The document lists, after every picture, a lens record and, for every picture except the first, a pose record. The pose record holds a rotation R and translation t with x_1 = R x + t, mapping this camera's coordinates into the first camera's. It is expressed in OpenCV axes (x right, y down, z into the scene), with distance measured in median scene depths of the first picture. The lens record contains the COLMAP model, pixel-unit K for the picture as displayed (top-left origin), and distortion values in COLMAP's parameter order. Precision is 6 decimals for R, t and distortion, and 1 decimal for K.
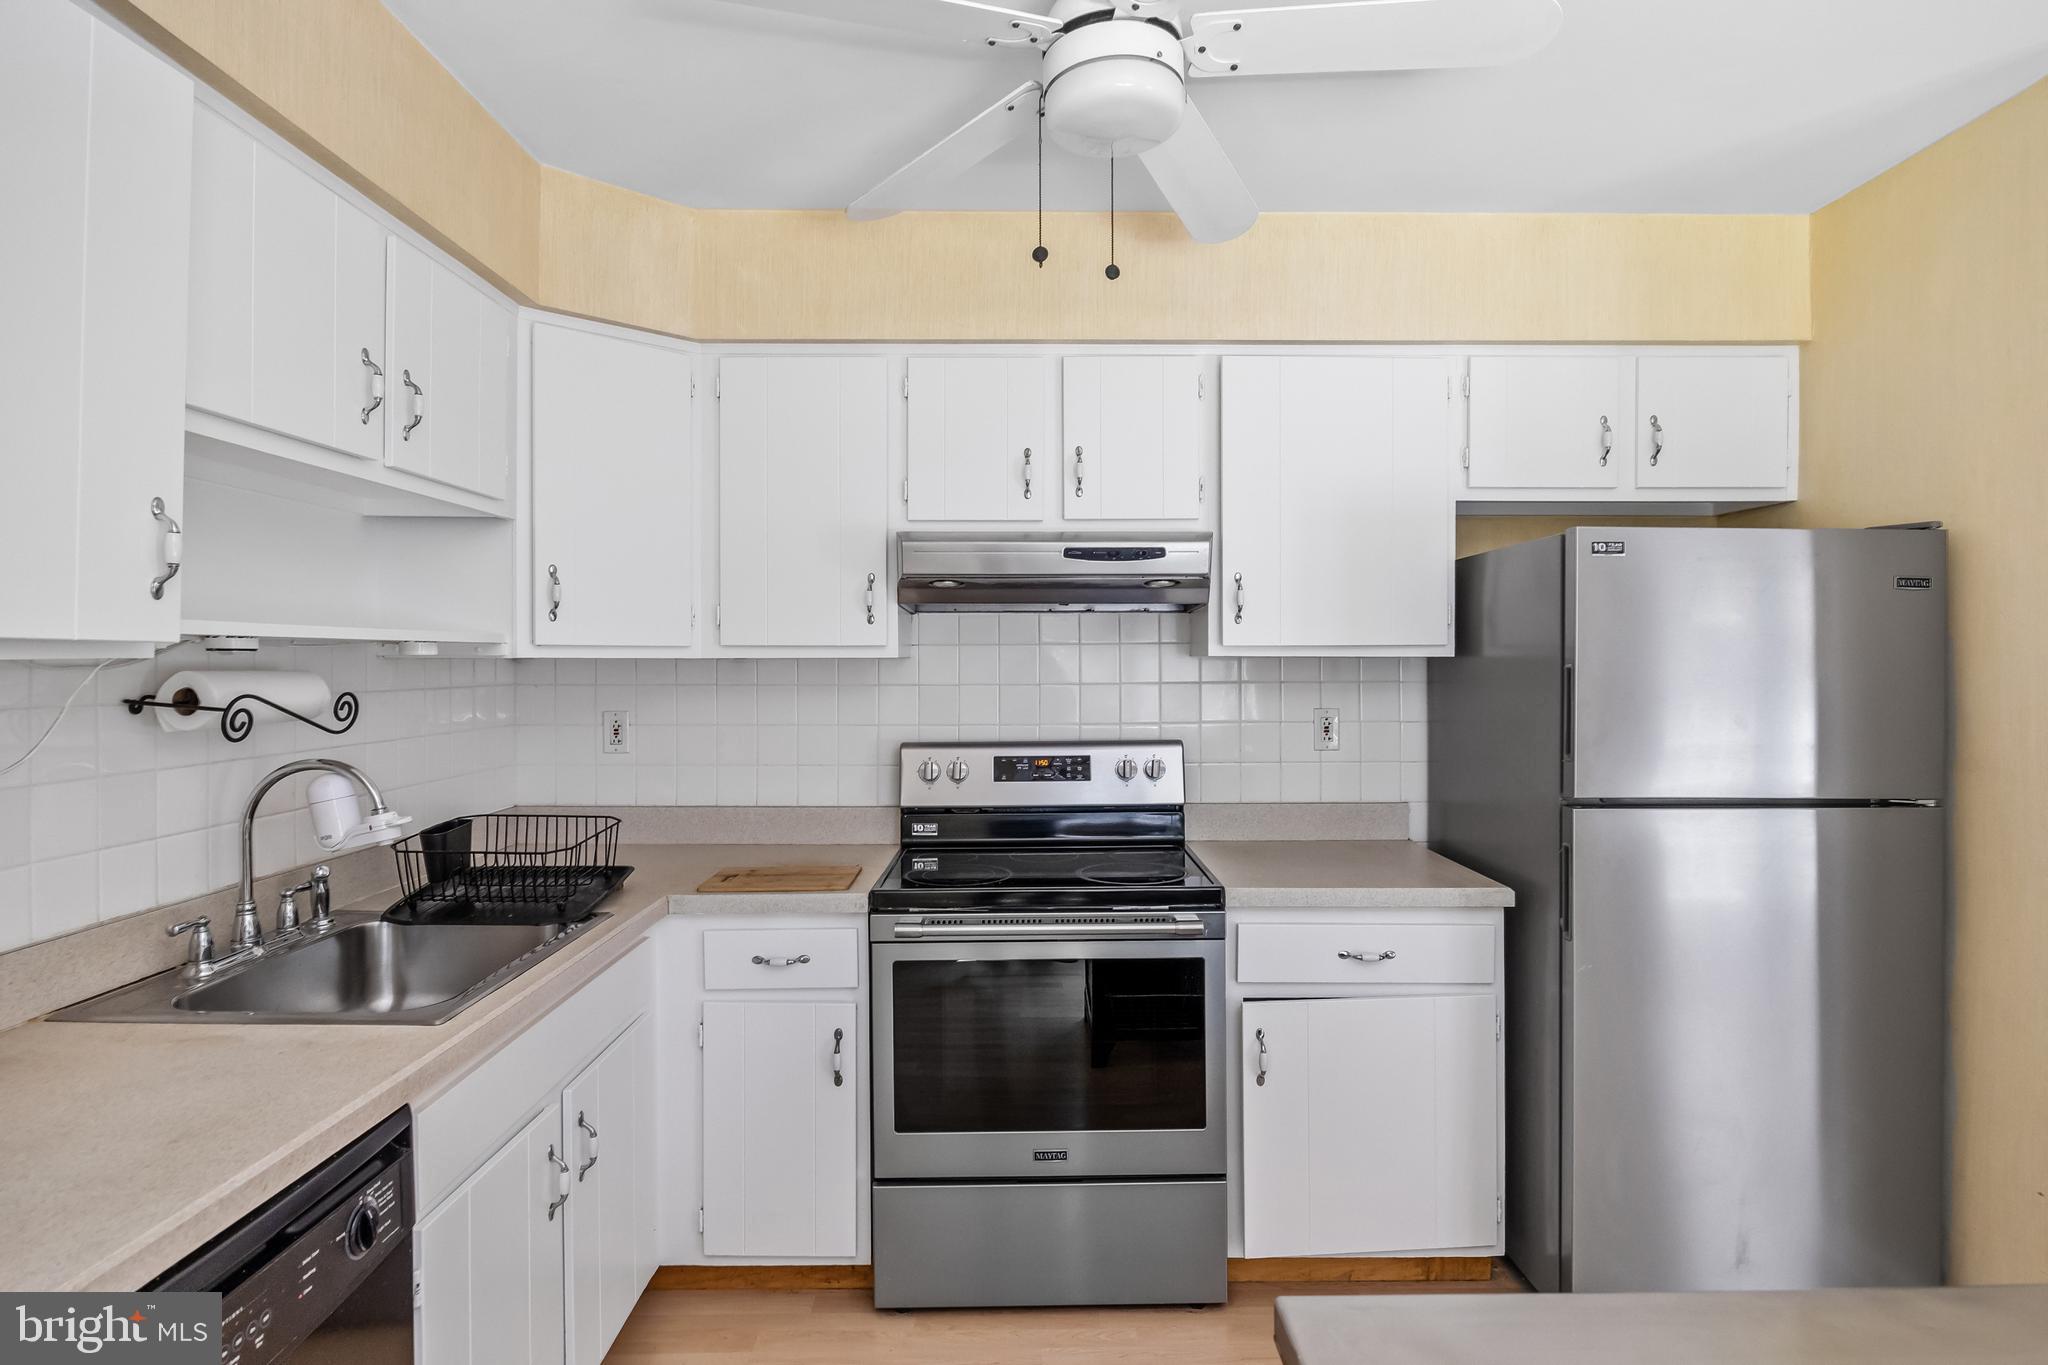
lens RADIAL K [[1077.6, 0, 1030.6], [0, 1077.6, 656.2], [0, 0, 1]] dist [-0.011127, -0.000060]
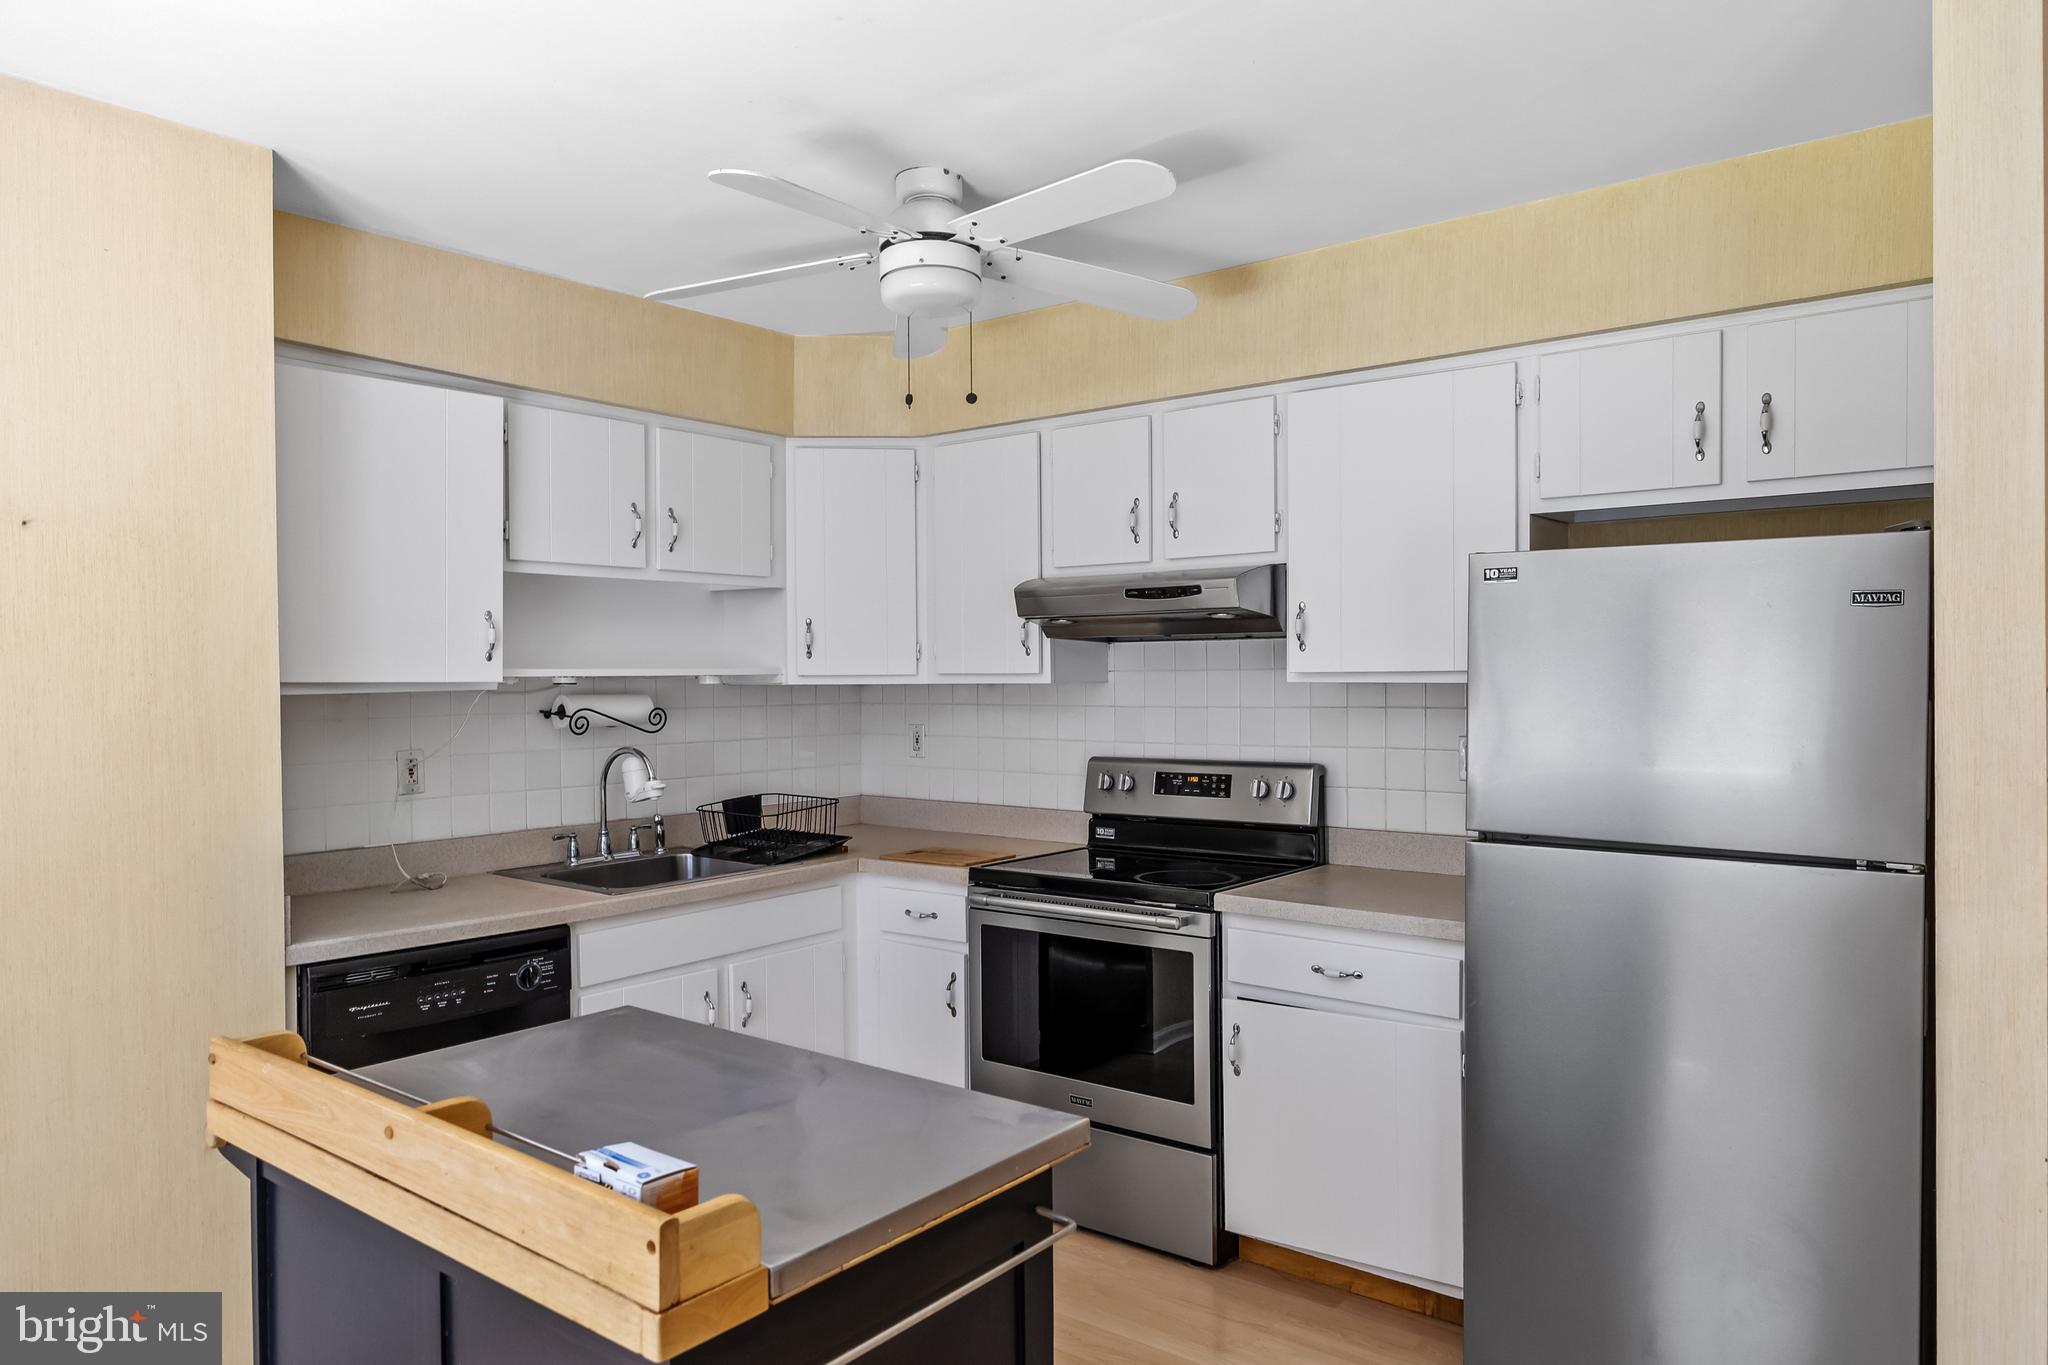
lens RADIAL K [[1340.2, 0, 1024.0], [0, 1340.2, 682.5], [0, 0, 1]] dist [-0.006089, -0.000295]
pose [[0.777963, 0.000496, -0.628310, 0.874492], [0.008650, 0.999896, 0.011499, -0.018864], [0.628251, -0.014381, 0.777878, -0.188285]]
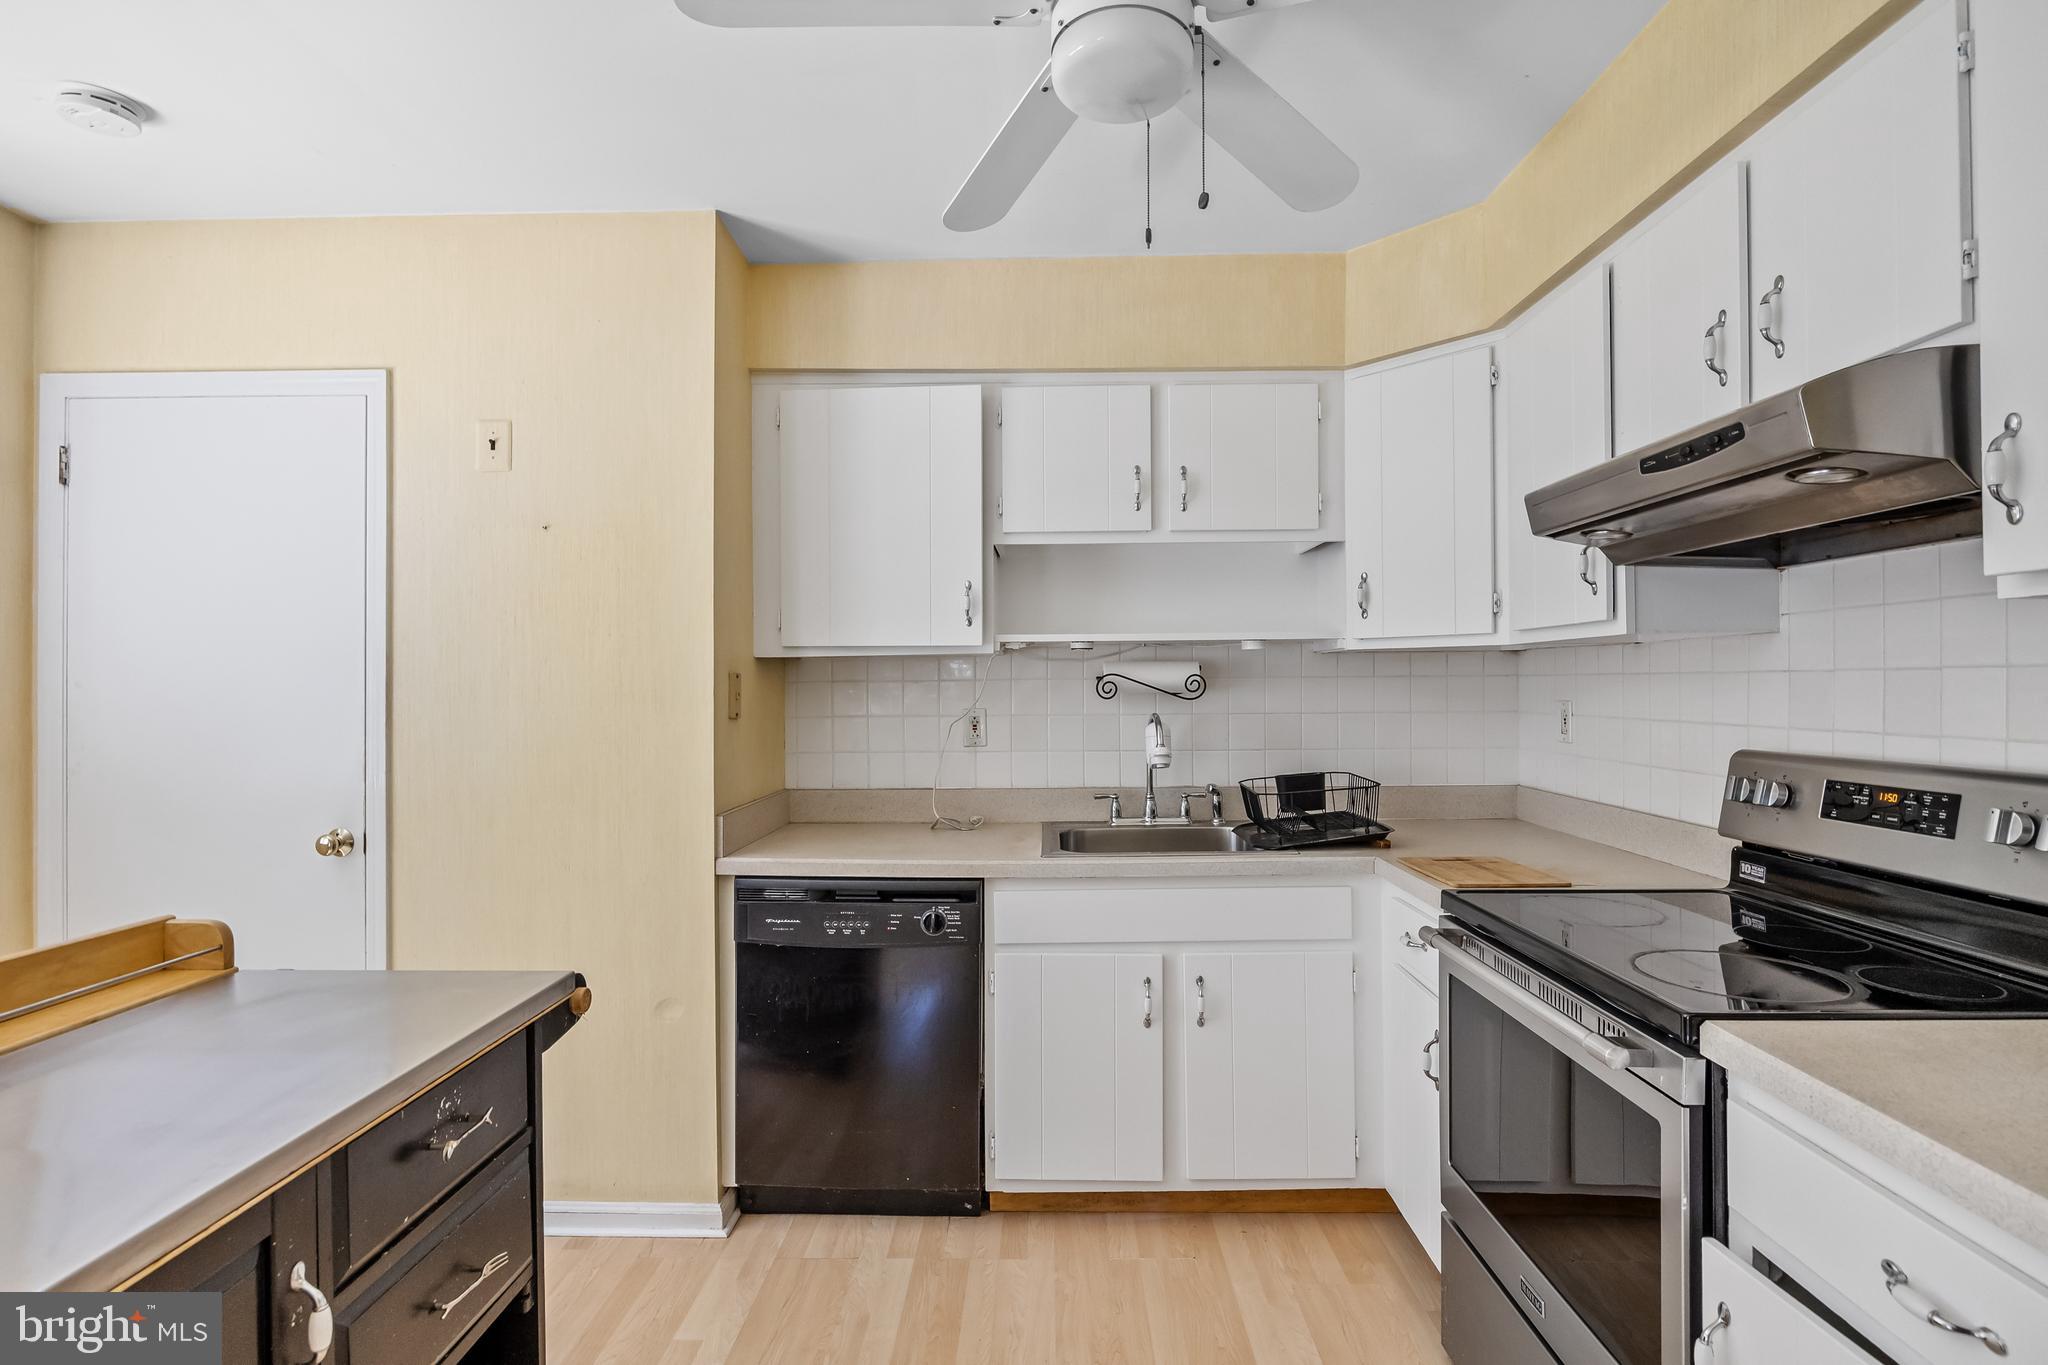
lens RADIAL K [[984.0, 0, 1024.0], [0, 984.0, 682.5], [0, 0, 1]] dist [-0.021720, -0.000292]
pose [[-0.033495, -0.000461, -0.999439, 0.676852], [0.011513, 0.999933, -0.000847, 0.036017], [0.999373, -0.011535, -0.033487, 0.649043]]
